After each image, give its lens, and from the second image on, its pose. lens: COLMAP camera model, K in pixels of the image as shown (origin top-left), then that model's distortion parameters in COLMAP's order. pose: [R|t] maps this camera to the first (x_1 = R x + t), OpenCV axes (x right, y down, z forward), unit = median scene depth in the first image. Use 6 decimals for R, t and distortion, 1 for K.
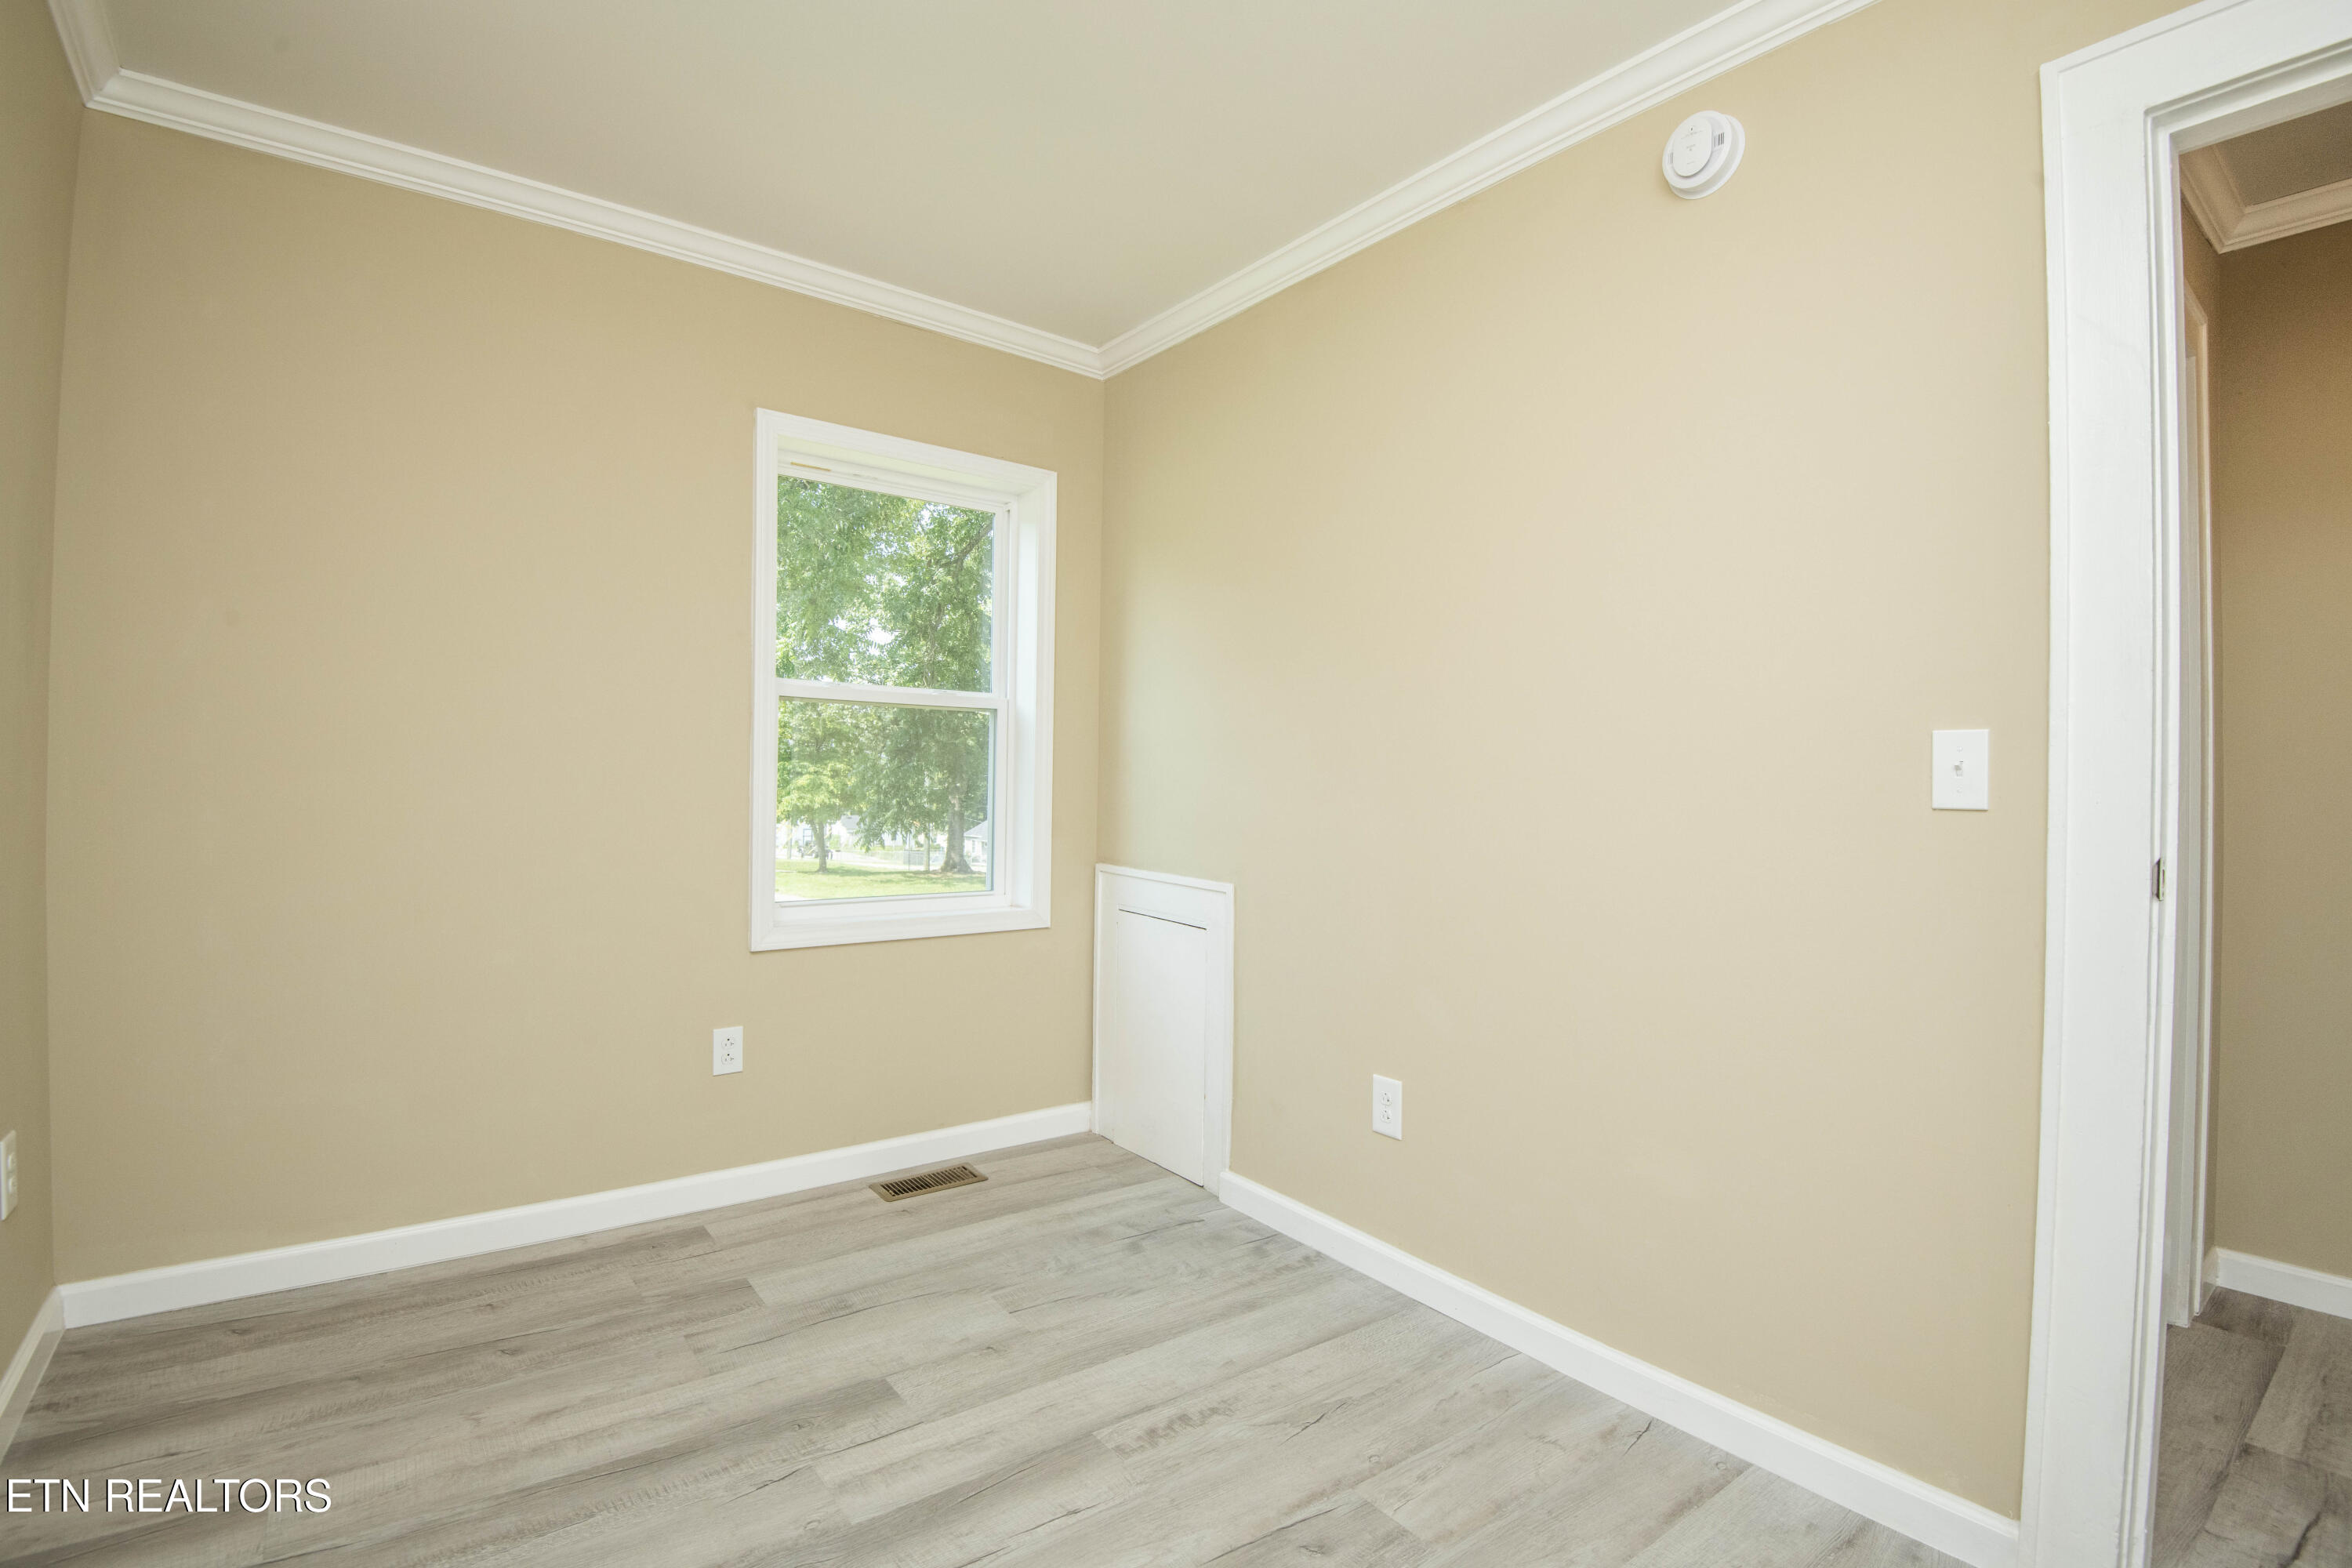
lens RADIAL K [[1088.1, 0, 1184.6], [0, 1088.1, 776.4], [0, 0, 1]] dist [-0.011210, -0.019691]
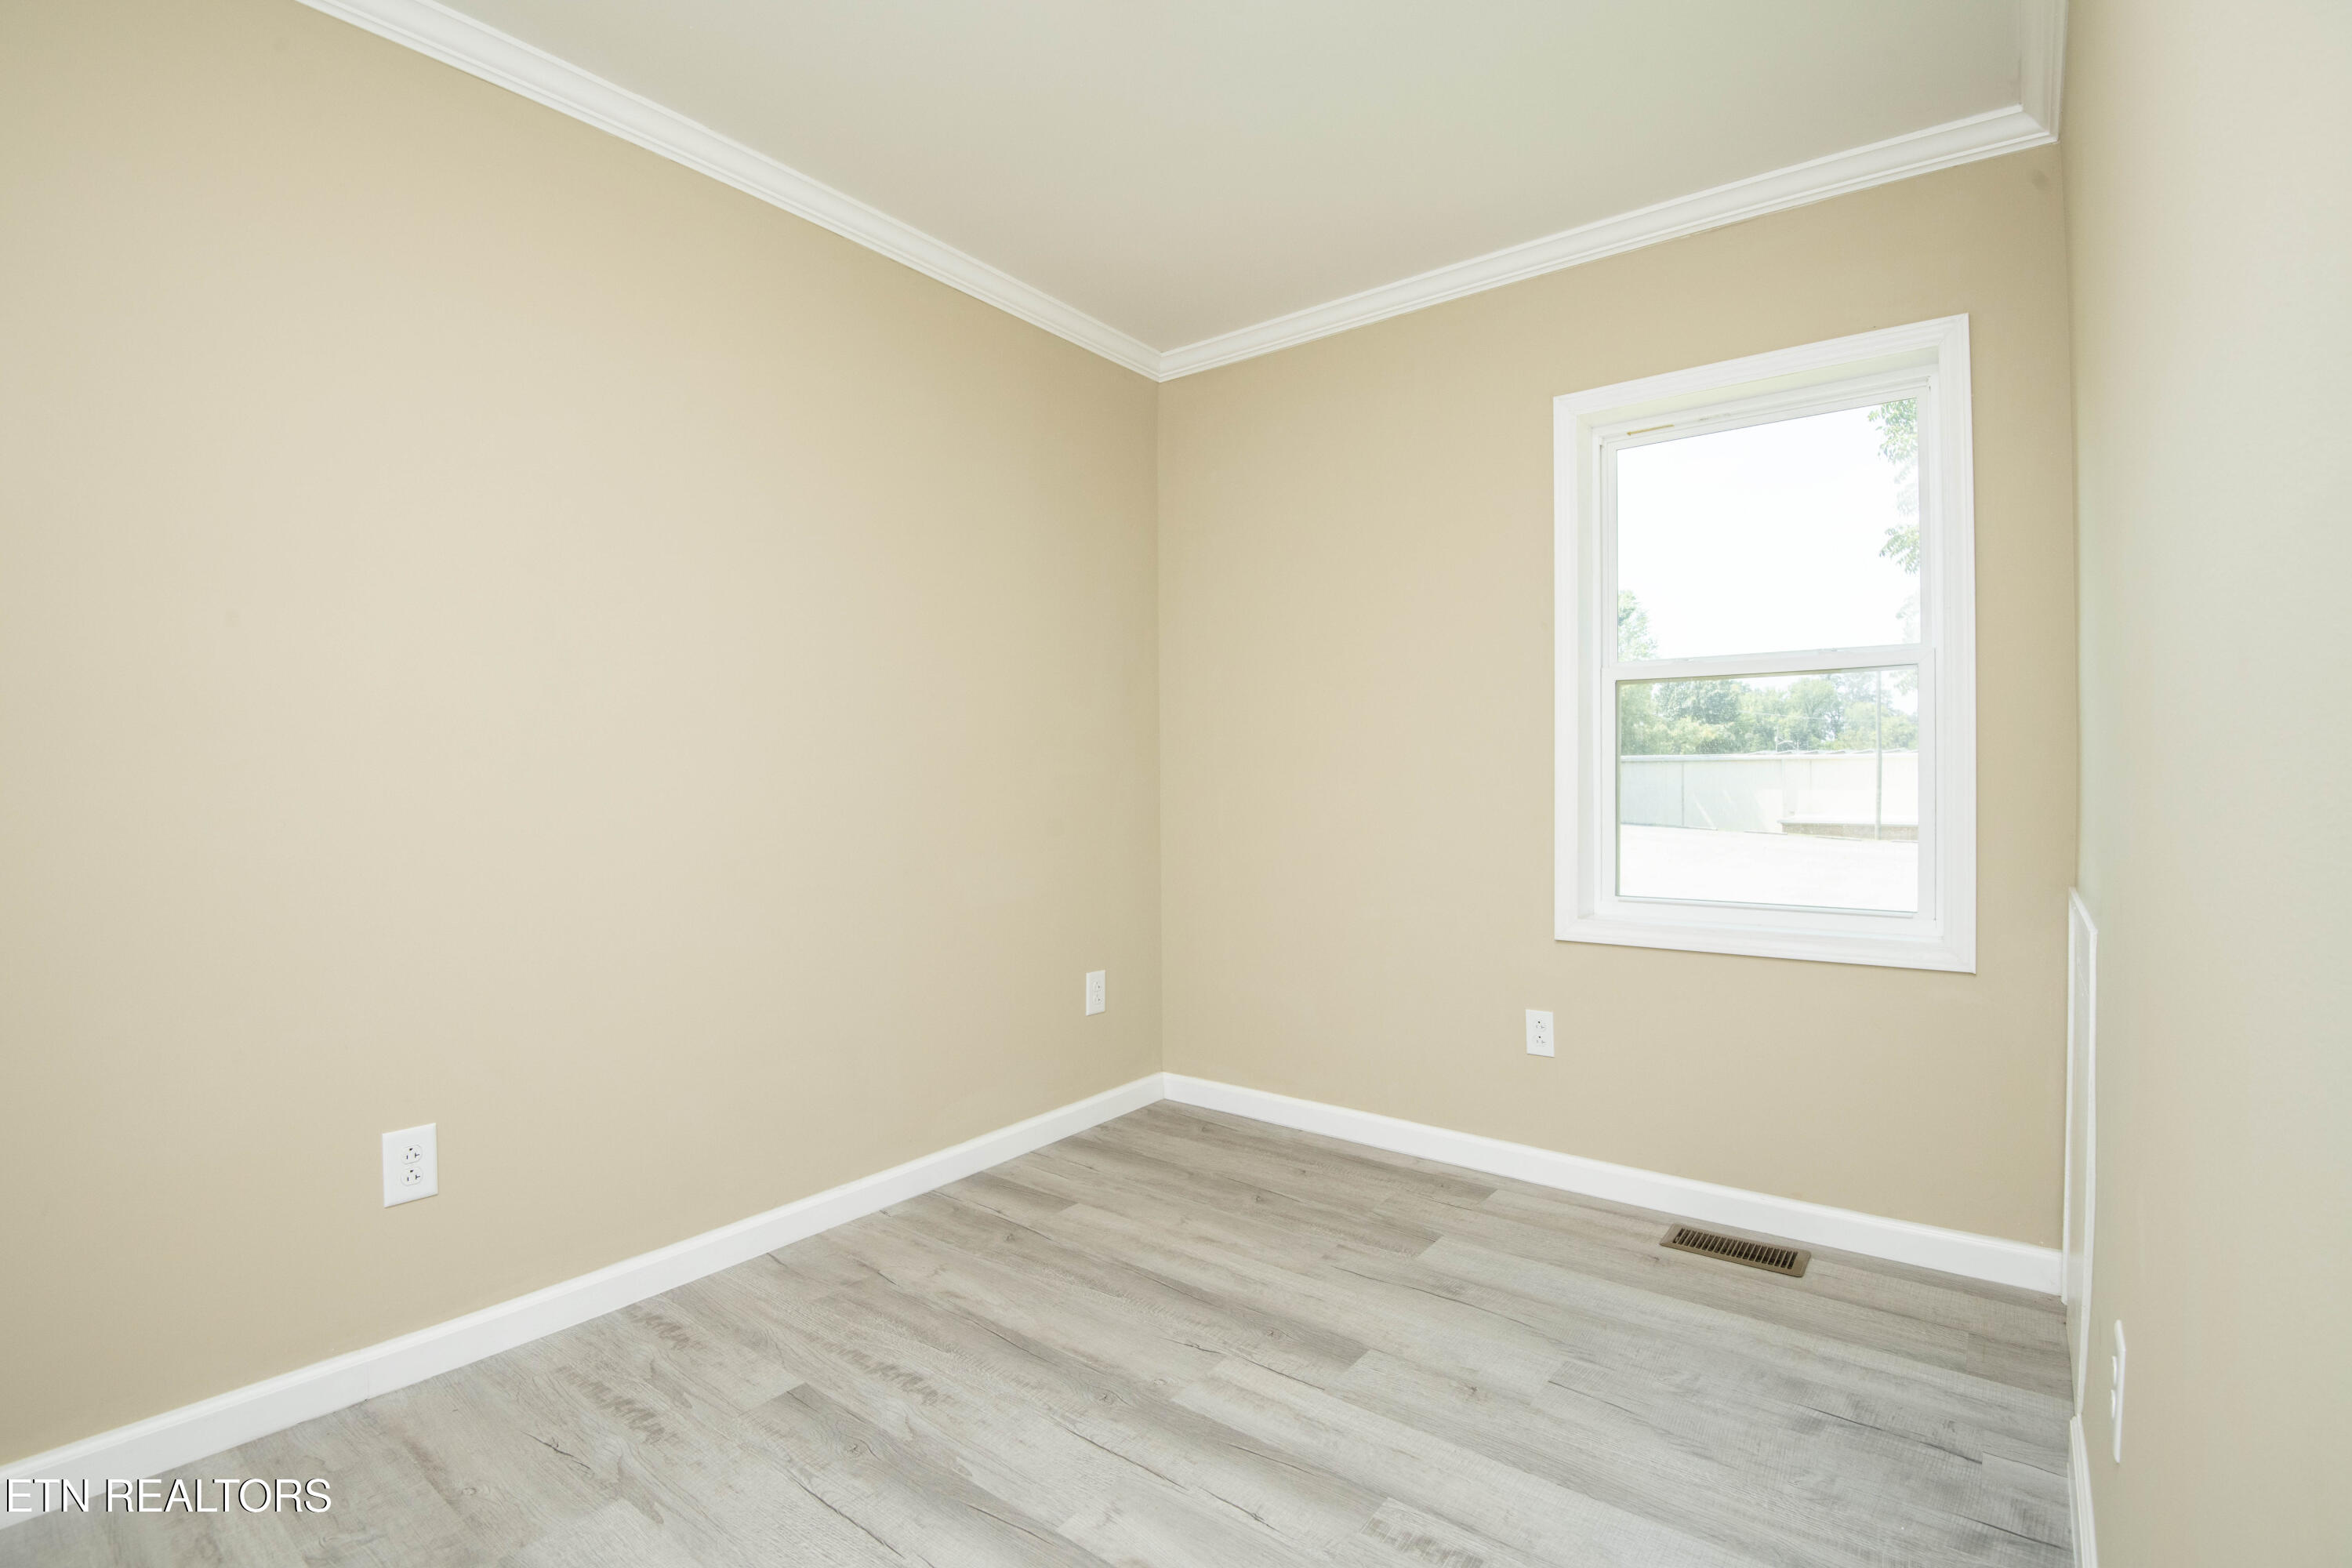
lens RADIAL K [[1088.1, 0, 1184.6], [0, 1088.1, 776.4], [0, 0, 1]] dist [-0.011210, -0.019691]
pose [[0.268076, -0.014297, -0.963292, 0.564271], [0.013773, 0.999845, -0.011006, 0.019754], [0.963299, -0.010317, 0.268231, 0.472484]]
